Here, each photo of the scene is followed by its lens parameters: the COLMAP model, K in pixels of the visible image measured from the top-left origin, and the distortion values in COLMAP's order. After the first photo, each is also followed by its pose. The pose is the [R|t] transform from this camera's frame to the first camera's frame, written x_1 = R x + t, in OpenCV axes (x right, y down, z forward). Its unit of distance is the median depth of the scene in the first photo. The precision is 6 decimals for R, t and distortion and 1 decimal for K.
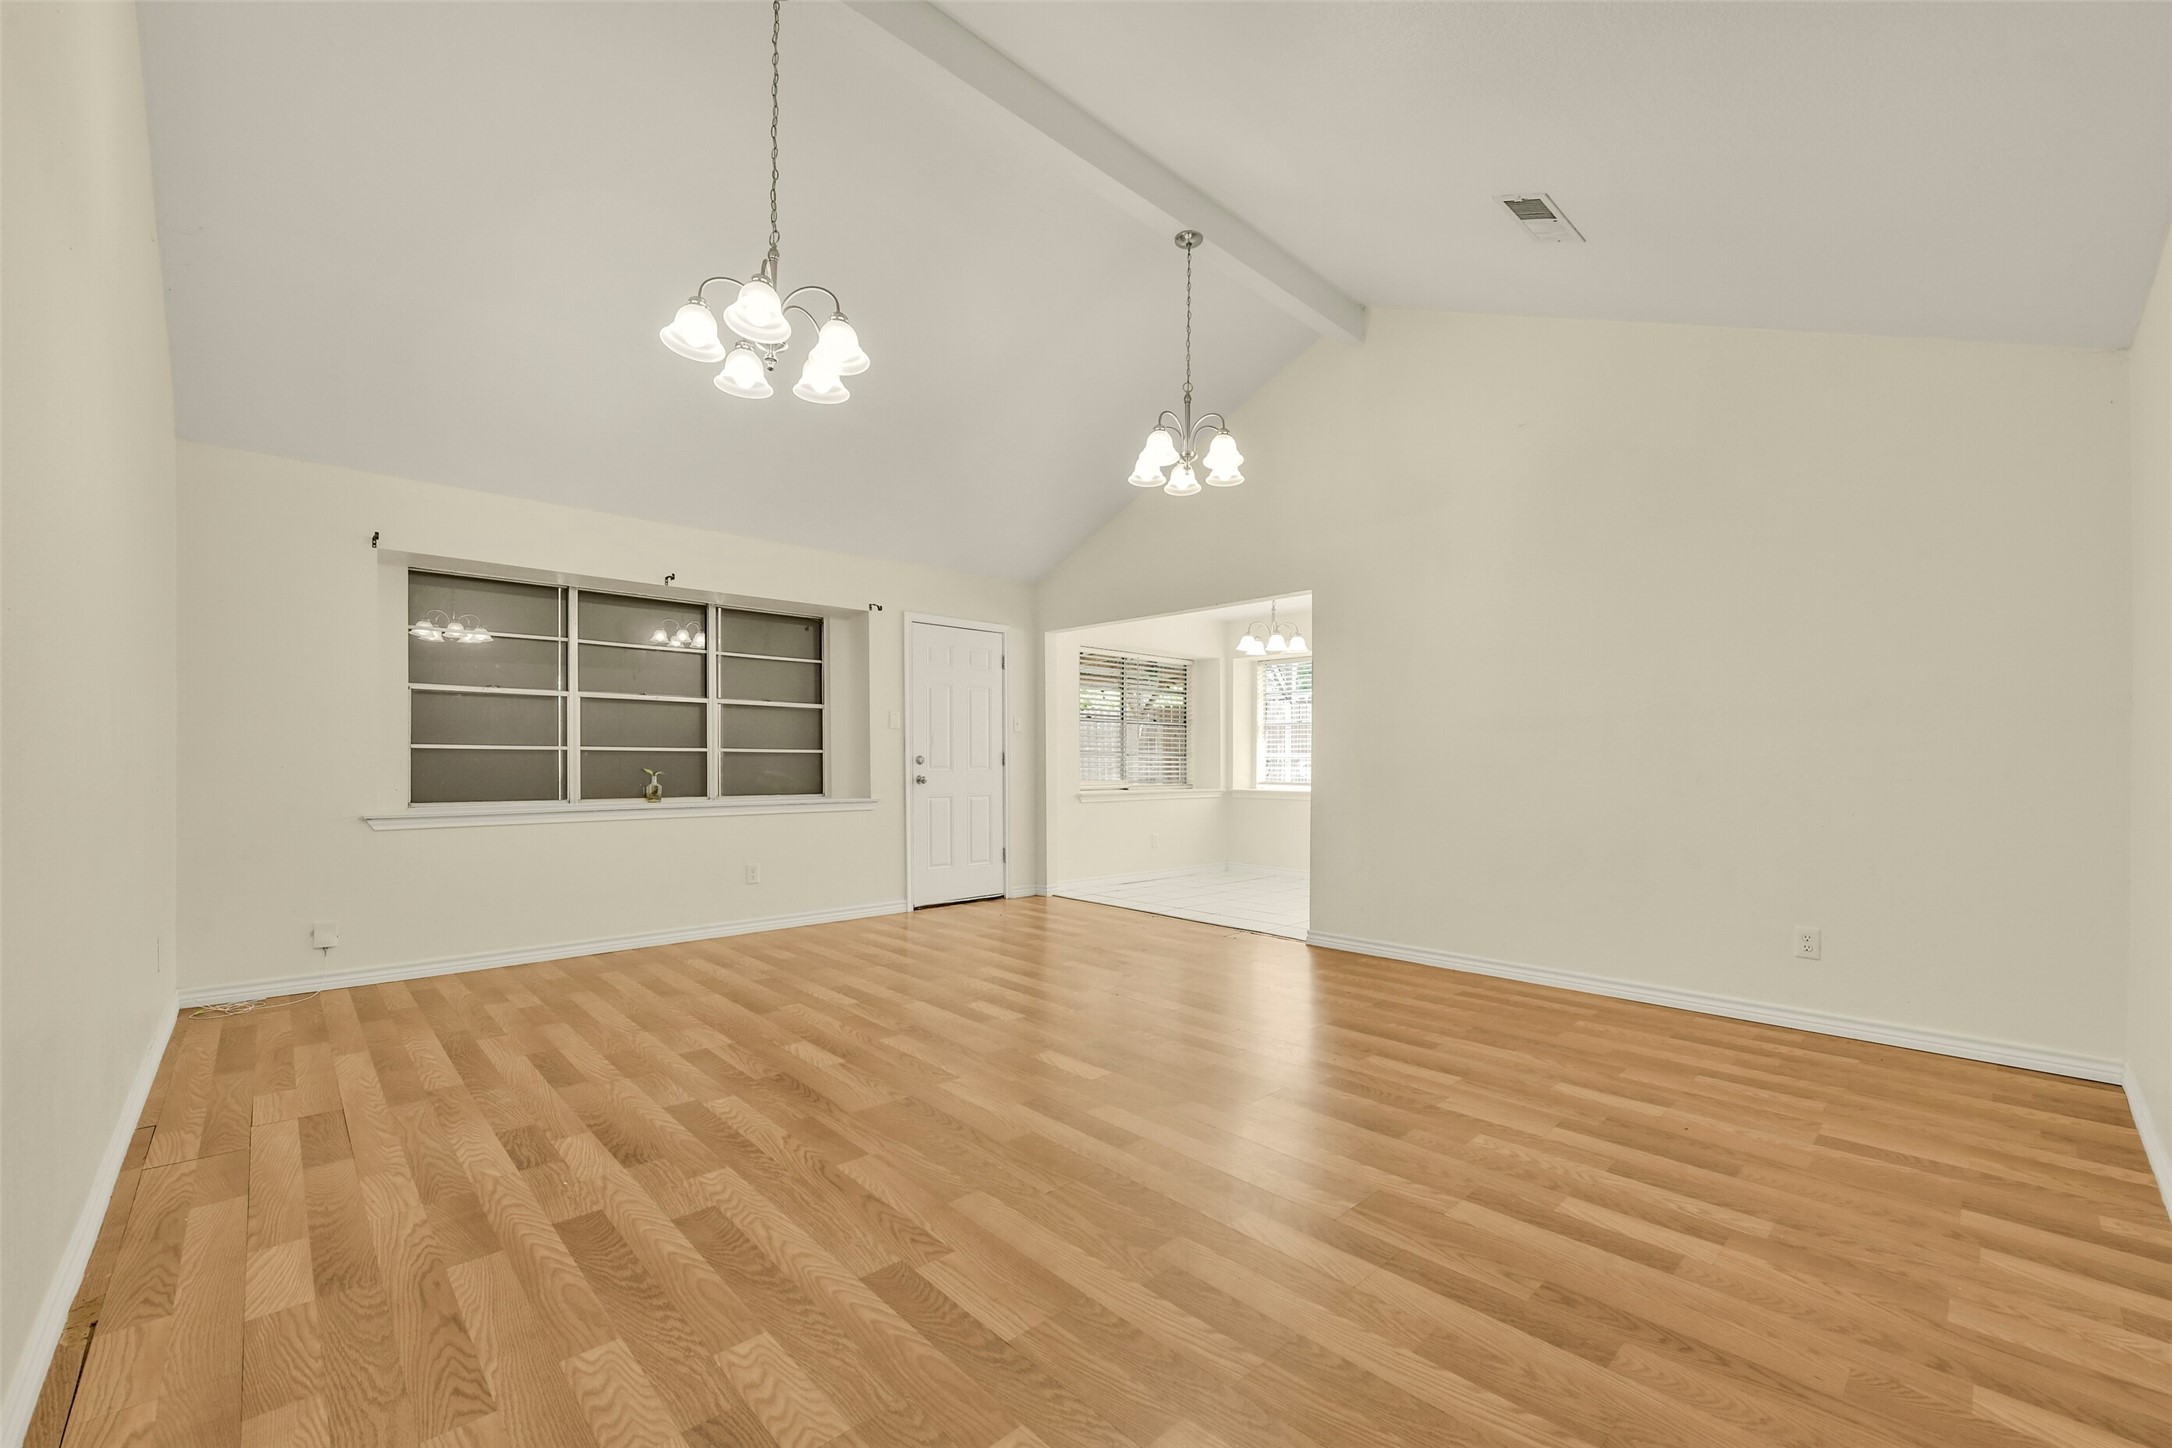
lens RADIAL K [[874.3, 0, 1087.9], [0, 874.3, 756.4], [0, 0, 1]] dist [-0.001397, 0.000432]
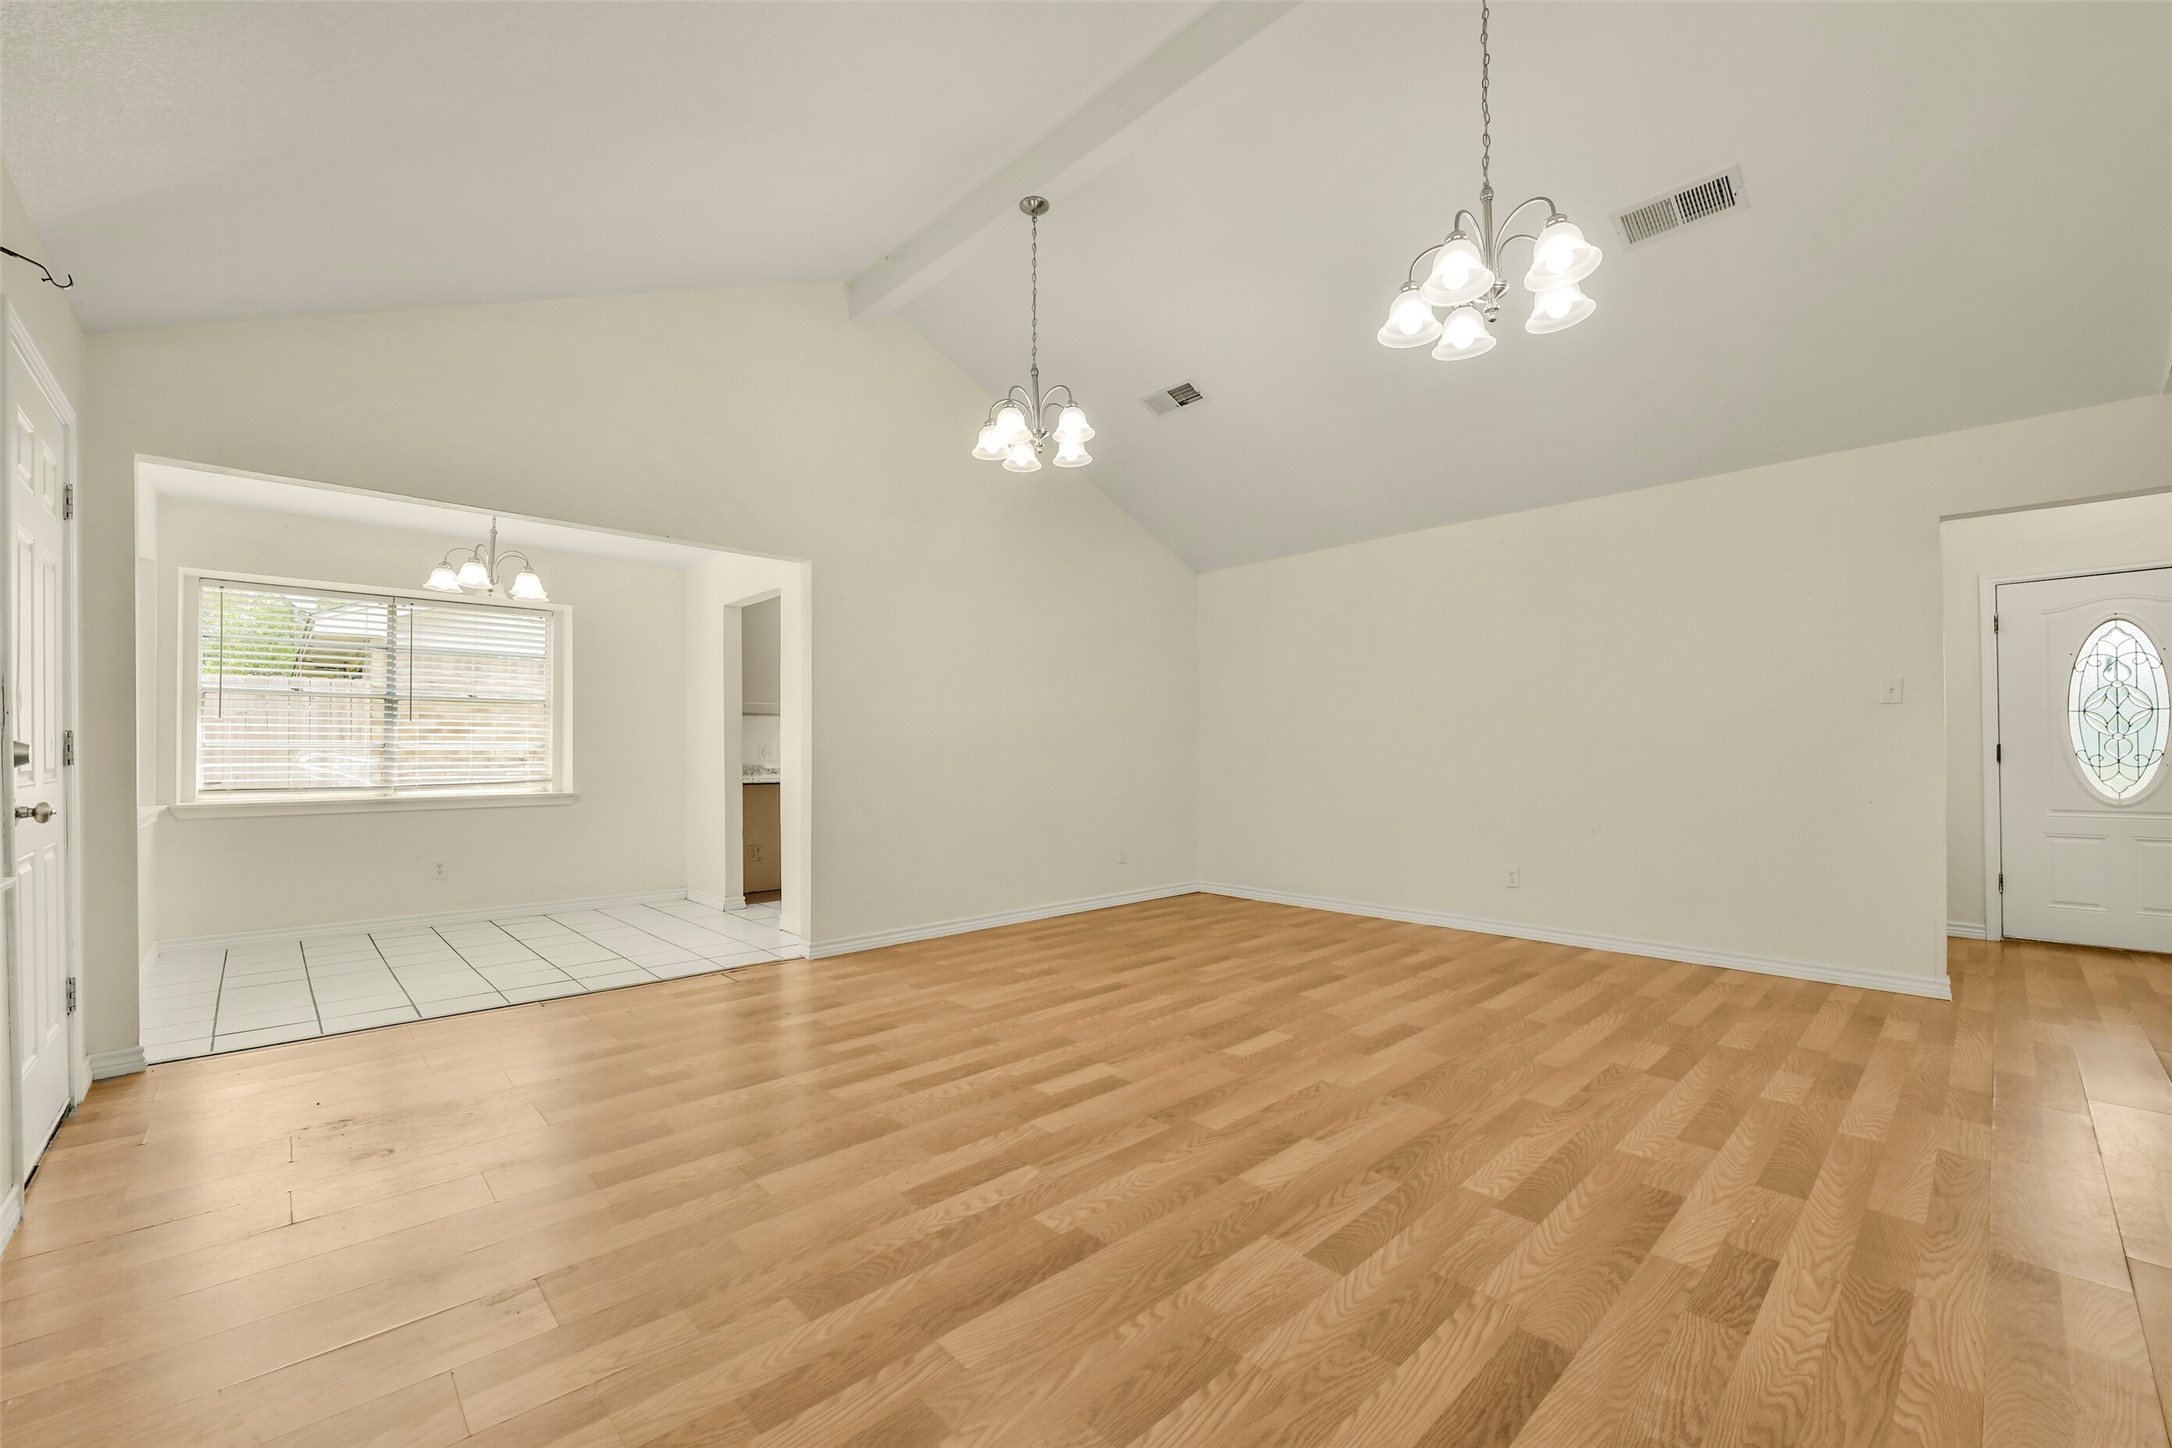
lens RADIAL K [[874.3, 0, 1106.3], [0, 874.3, 735.6], [0, 0, 1]] dist [-0.001397, 0.000432]
pose [[-0.016200, 0.016645, 0.999730, -1.435146], [-0.005569, 0.999844, -0.016737, 0.003774], [-0.999853, -0.005838, -0.016105, 1.613524]]
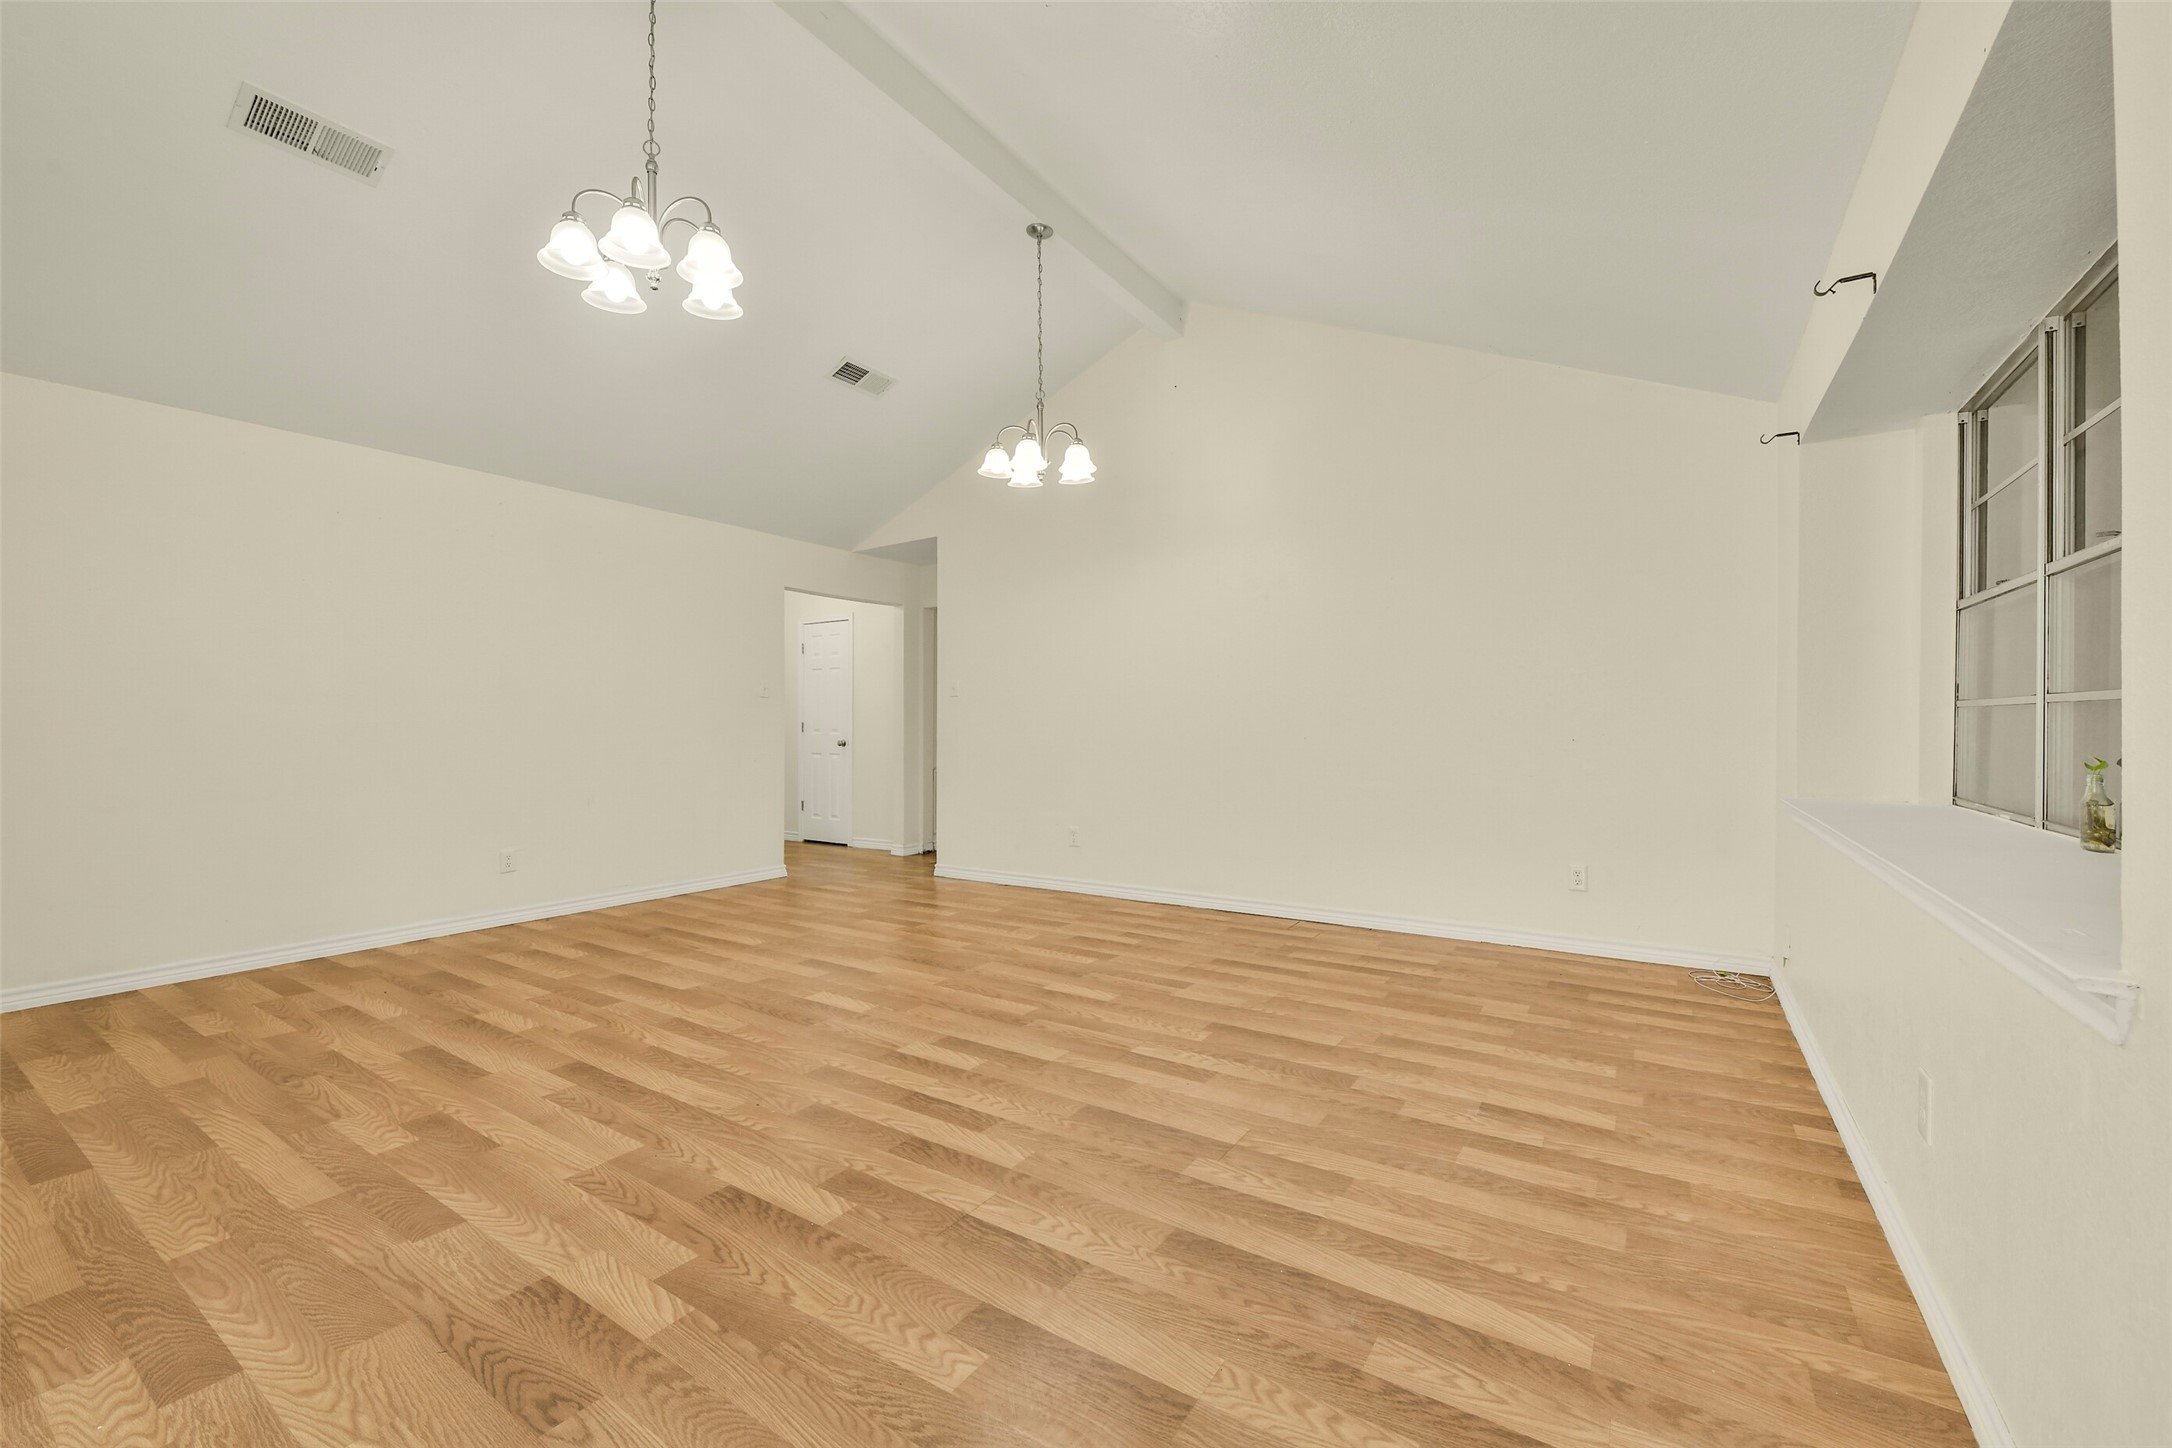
lens RADIAL K [[874.3, 0, 1077.0], [0, 874.3, 728.5], [0, 0, 1]] dist [-0.001397, 0.000432]
pose [[-0.973928, 0.001624, -0.226850, -0.082354], [0.002926, 0.999981, -0.005401, 0.017498], [0.226837, -0.005923, -0.973915, 2.885289]]
